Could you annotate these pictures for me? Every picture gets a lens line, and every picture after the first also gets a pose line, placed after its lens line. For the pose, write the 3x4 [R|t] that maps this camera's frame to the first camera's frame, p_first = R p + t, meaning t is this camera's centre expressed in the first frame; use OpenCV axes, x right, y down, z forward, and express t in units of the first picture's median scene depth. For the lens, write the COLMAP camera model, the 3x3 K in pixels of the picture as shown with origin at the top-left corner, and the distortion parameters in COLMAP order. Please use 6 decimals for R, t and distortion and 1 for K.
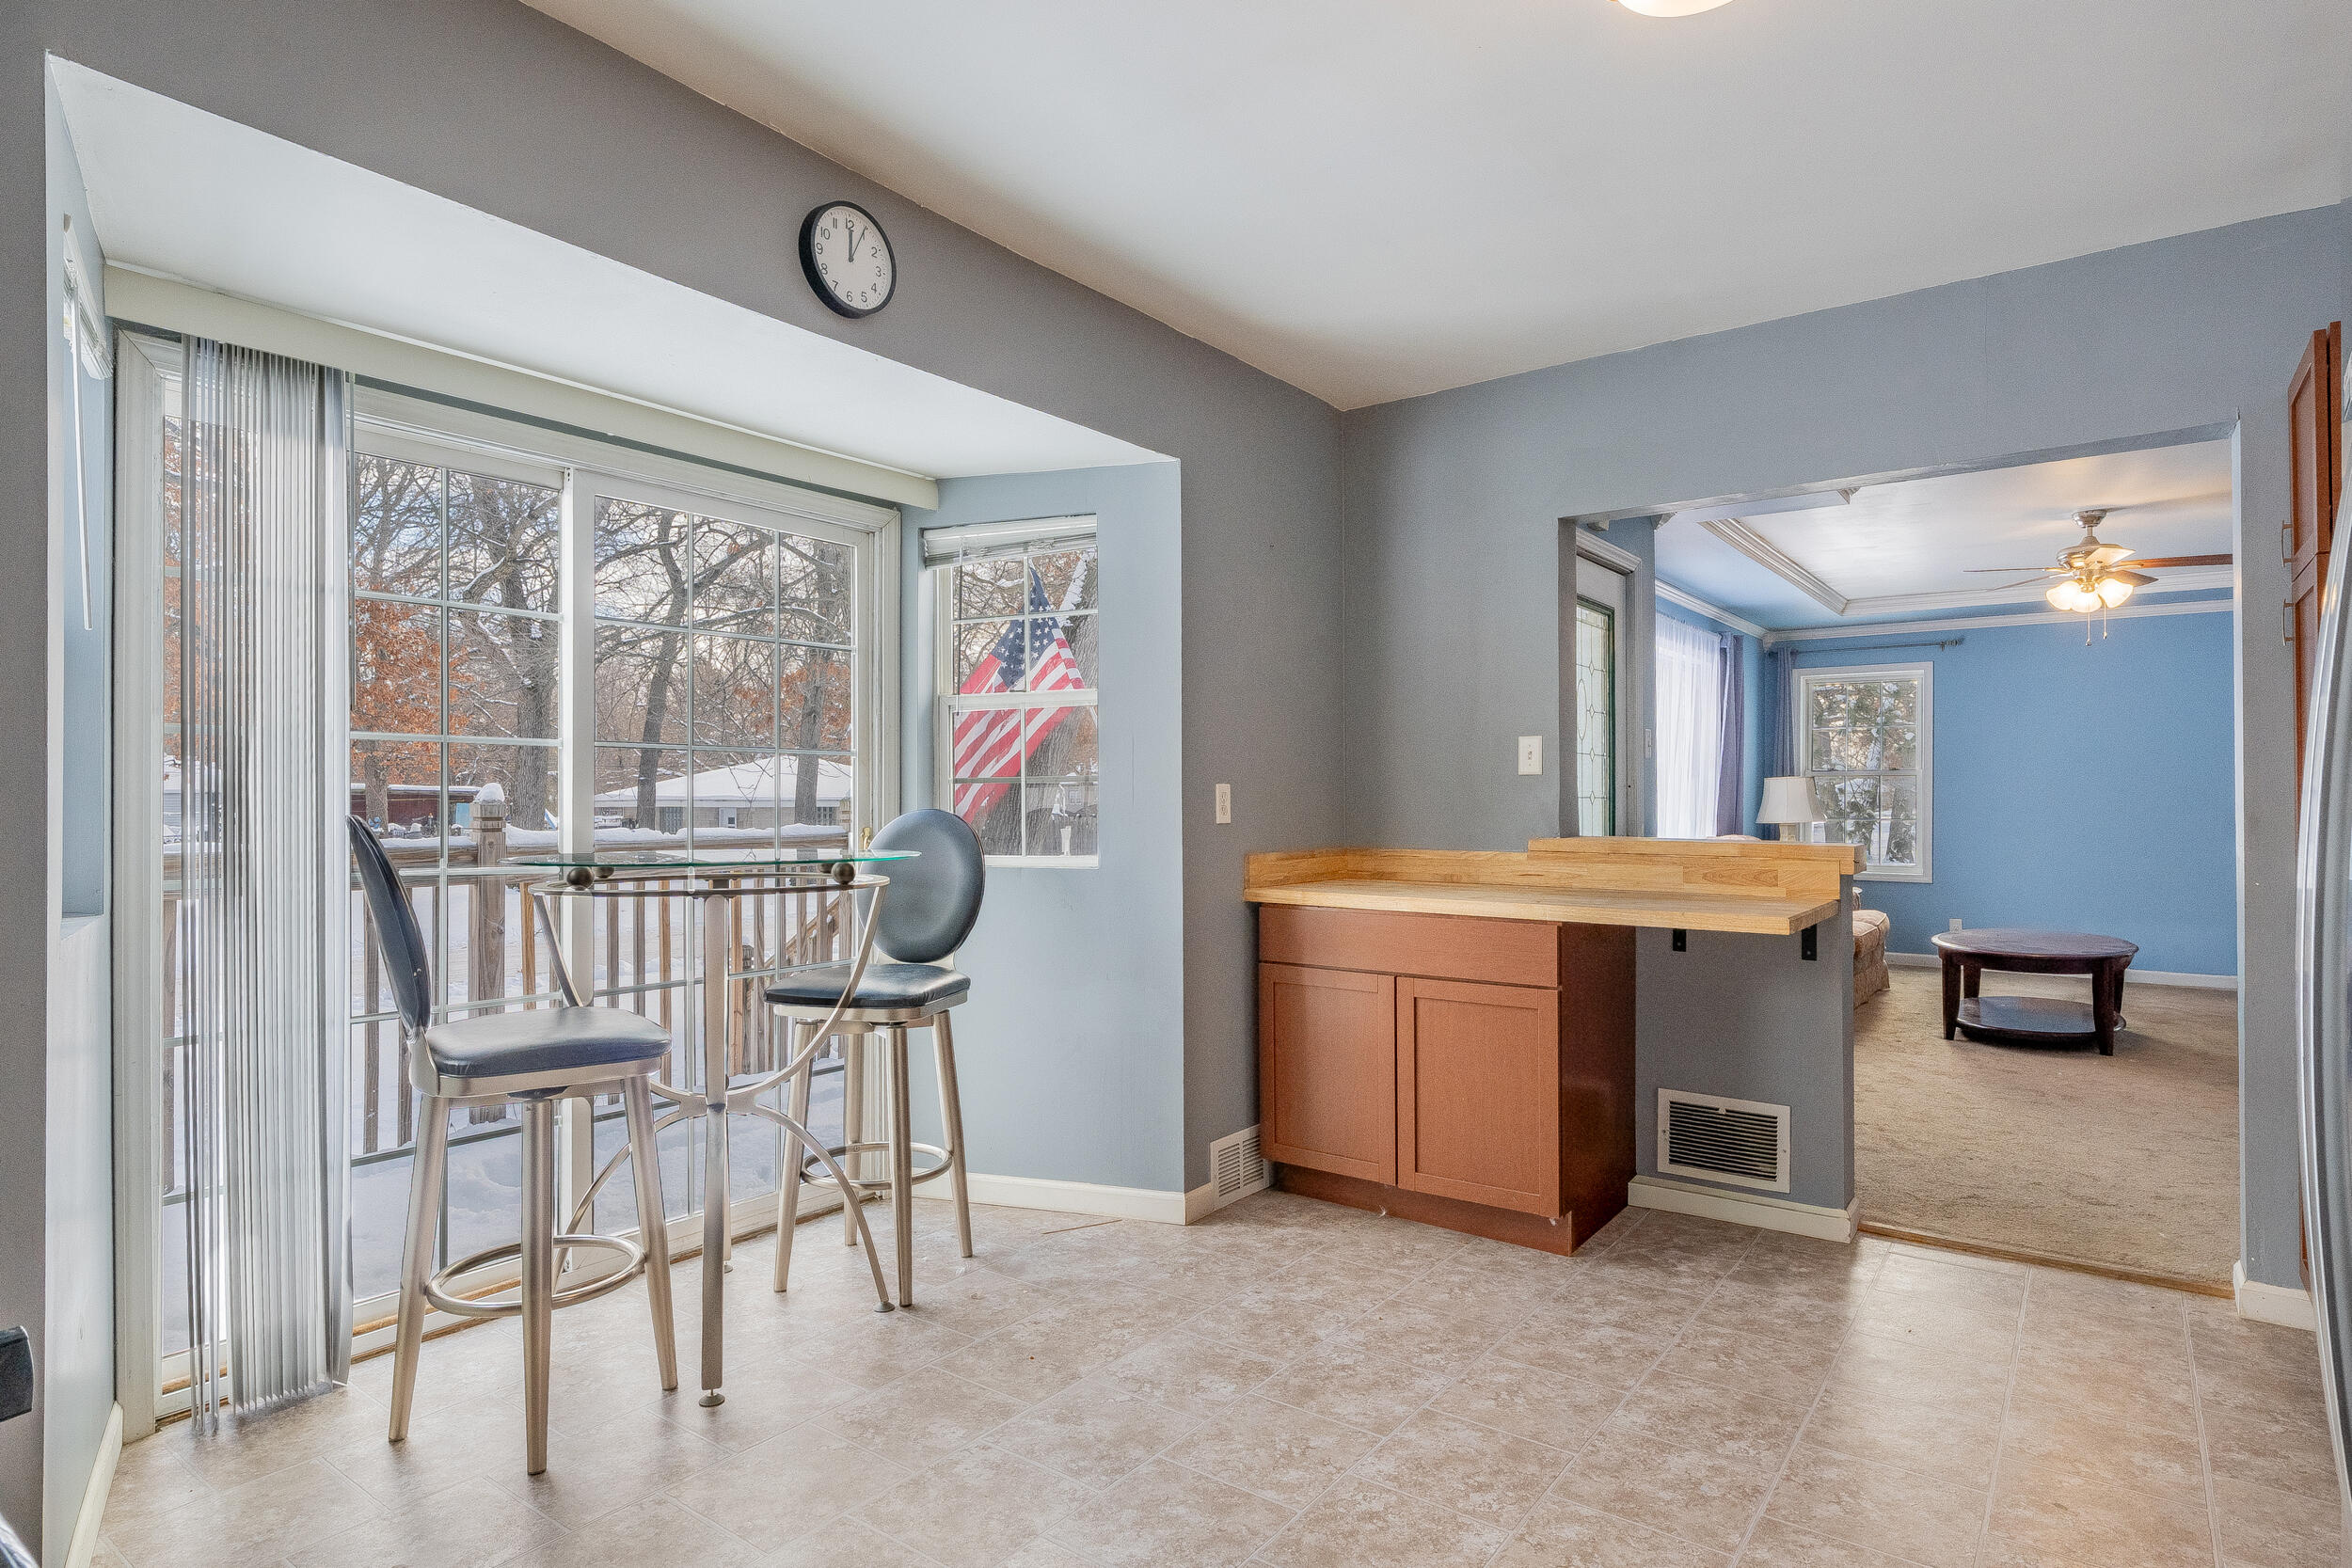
lens RADIAL K [[1241.1, 0, 1180.9], [0, 1241.1, 779.8], [0, 0, 1]] dist [-0.004294, -0.000280]
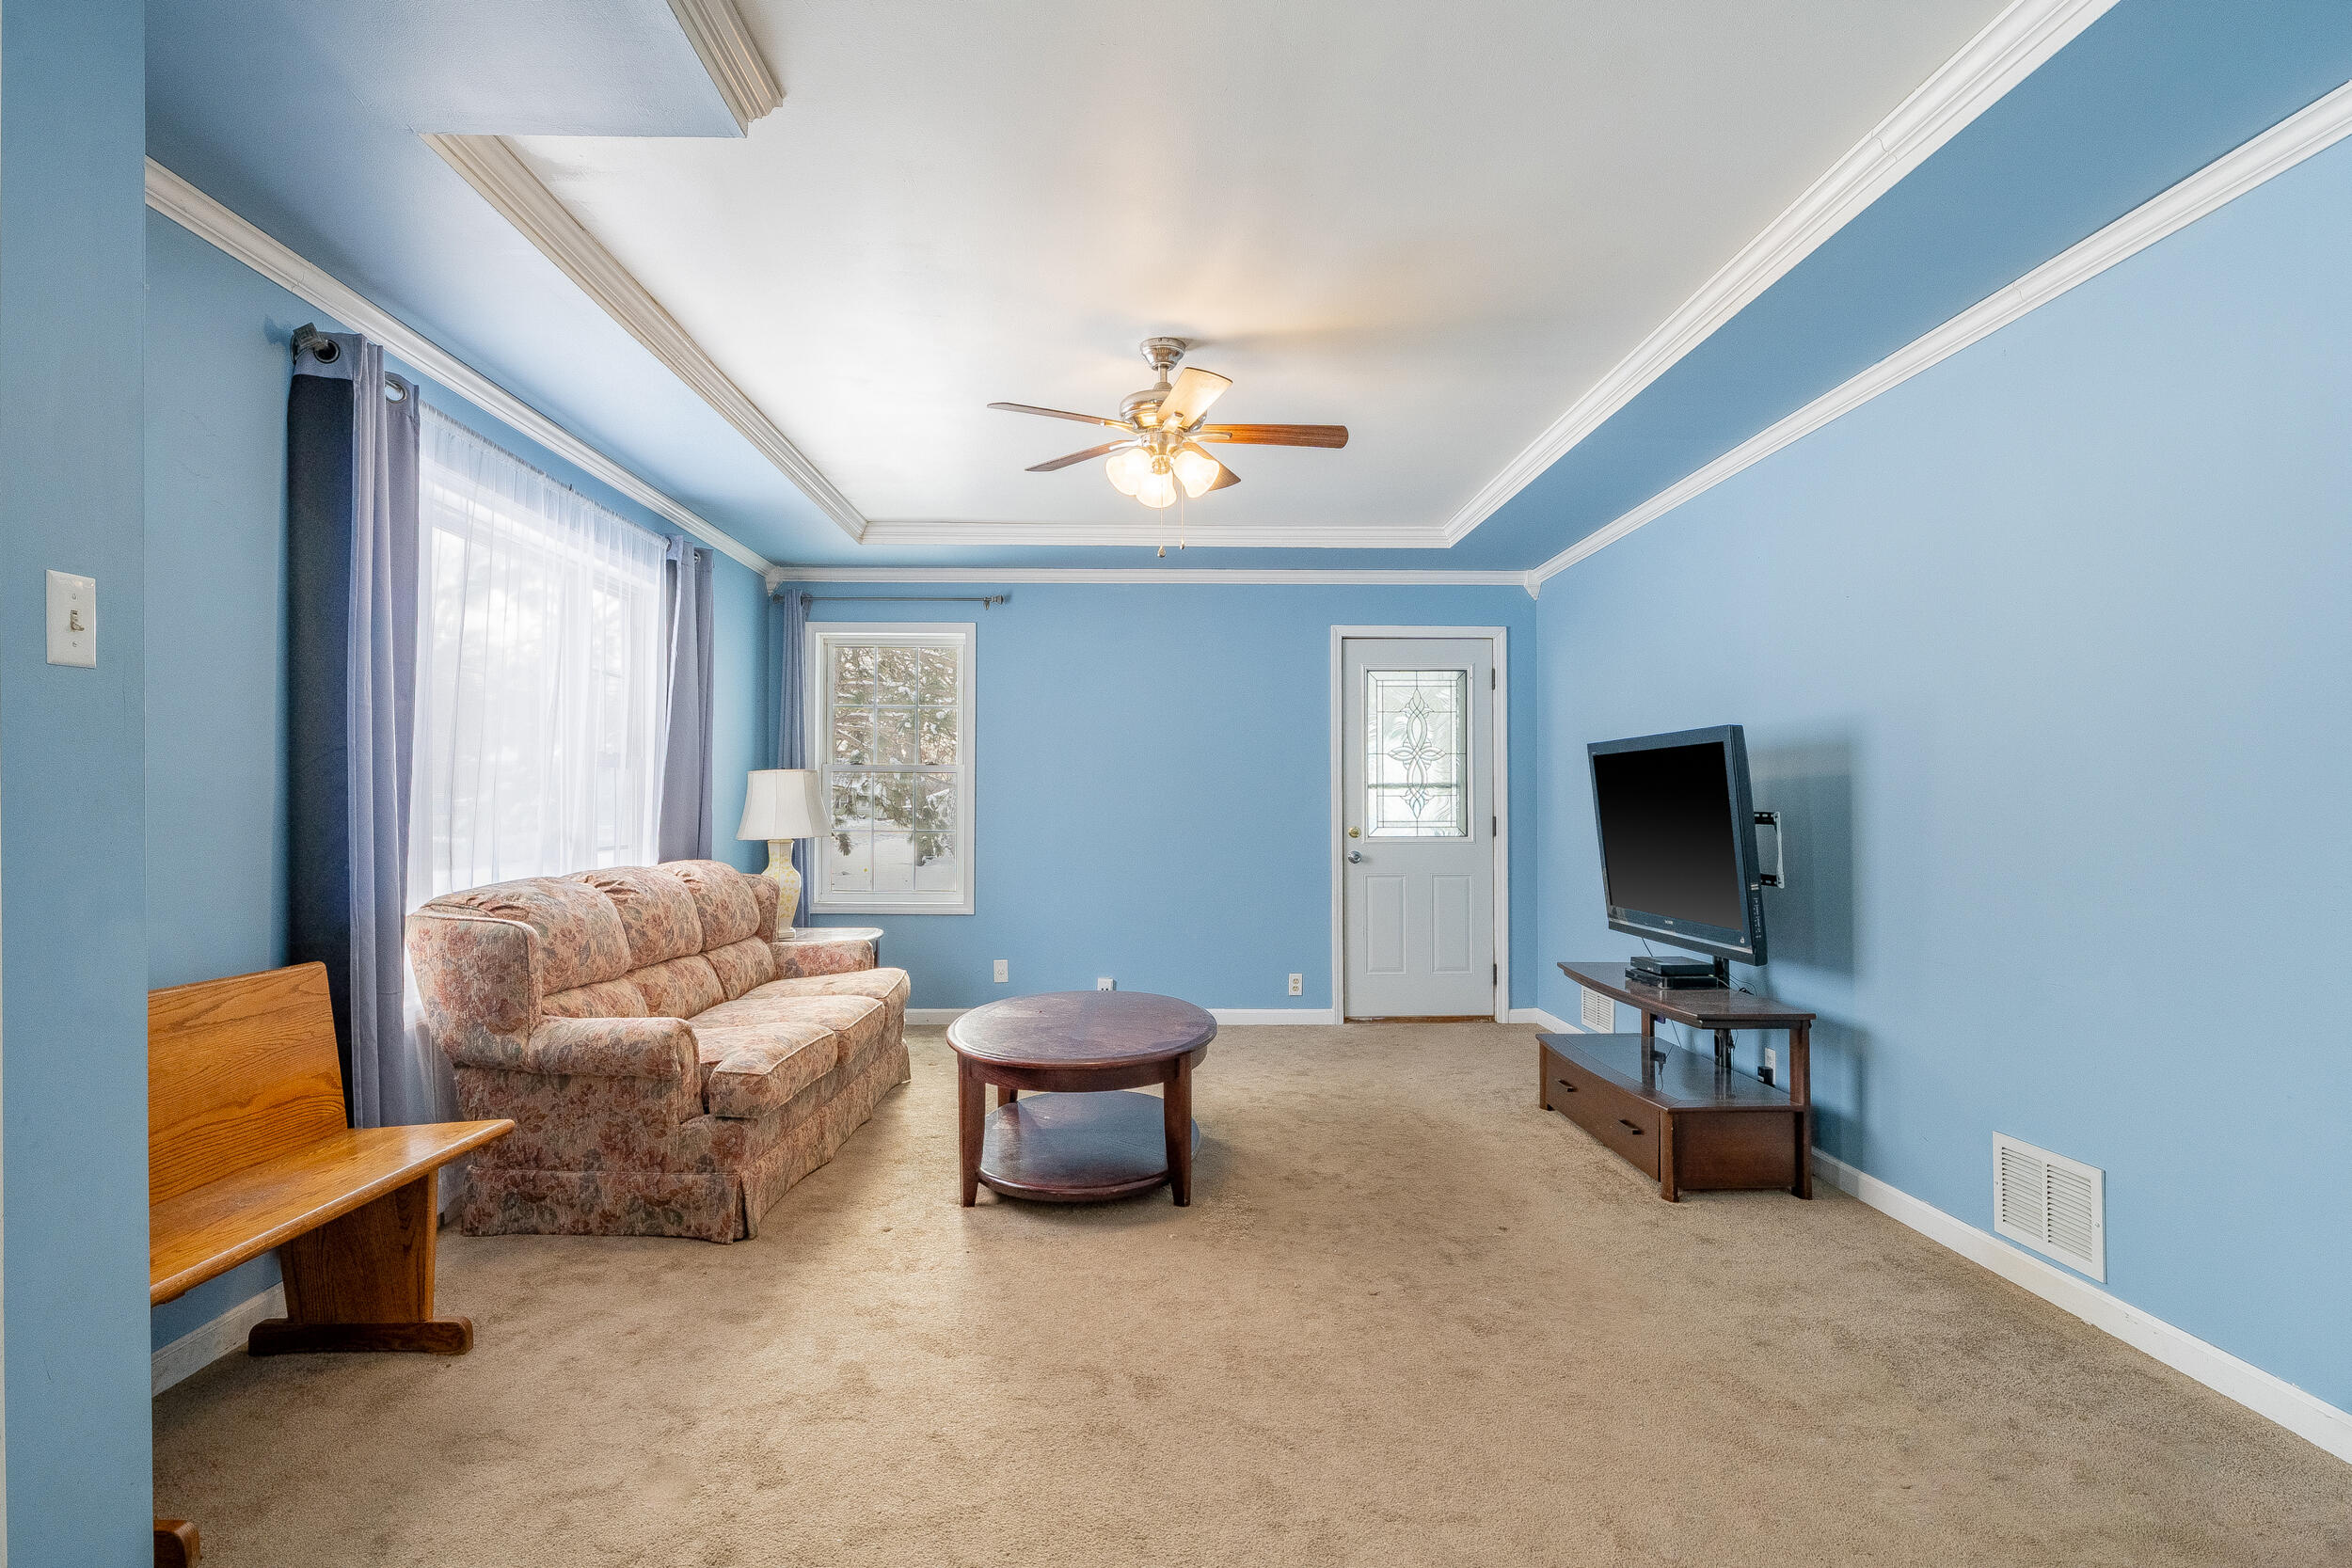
lens RADIAL K [[1241.1, 0, 1180.9], [0, 1241.1, 779.8], [0, 0, 1]] dist [-0.004294, -0.000280]
pose [[0.775747, 0.007383, 0.631001, 0.243373], [-0.003833, 0.999968, -0.006987, 0.006473], [-0.631033, 0.003002, 0.775751, 0.357418]]
